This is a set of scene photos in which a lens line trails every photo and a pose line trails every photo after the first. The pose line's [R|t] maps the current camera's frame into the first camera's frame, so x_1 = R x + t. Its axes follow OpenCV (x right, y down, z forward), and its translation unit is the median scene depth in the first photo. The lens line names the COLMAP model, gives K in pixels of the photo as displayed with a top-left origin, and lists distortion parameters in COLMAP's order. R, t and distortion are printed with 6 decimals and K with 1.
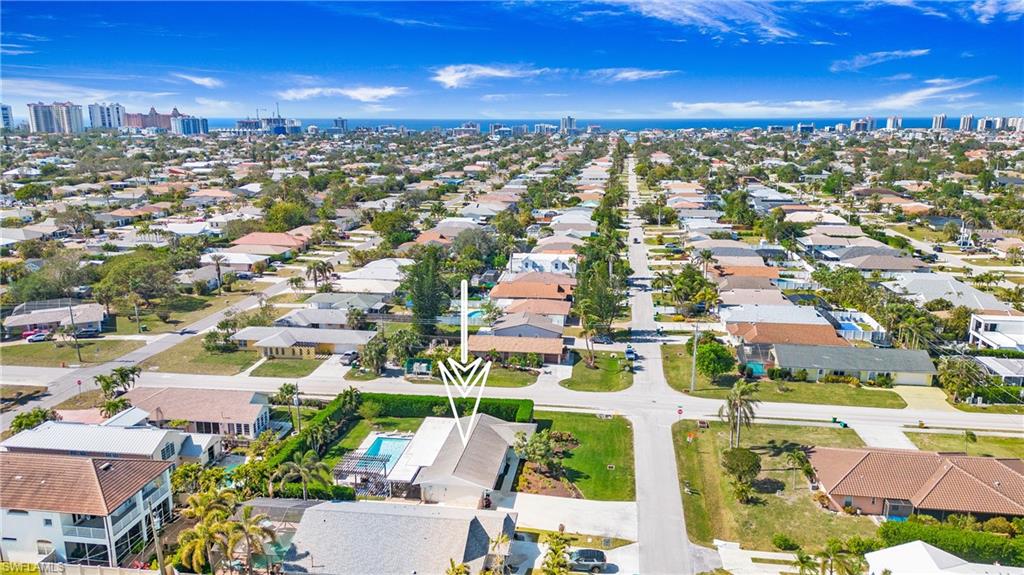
lens RADIAL K [[724.1, 0, 506.0], [0, 724.1, 288.3], [0, 0, 1]] dist [0.072396, -0.068946]
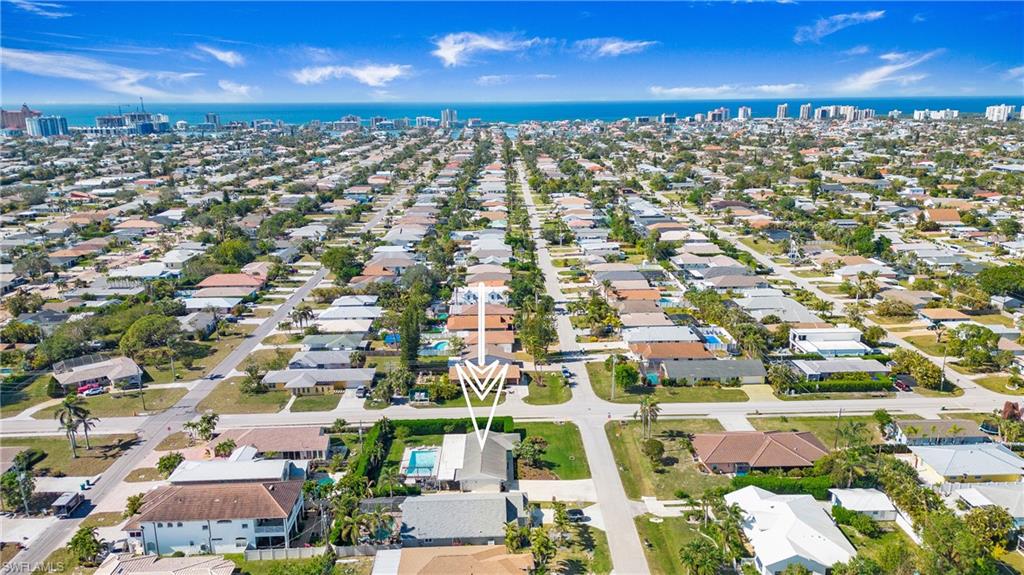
lens RADIAL K [[716.0, 0, 512.0], [0, 716.0, 287.5], [0, 0, 1]] dist [0.091480, -0.110965]
pose [[0.985124, -0.049596, 0.164530, -0.141632], [0.046795, 0.998687, 0.020858, -0.101632], [-0.165348, -0.012848, 0.986152, -0.319358]]
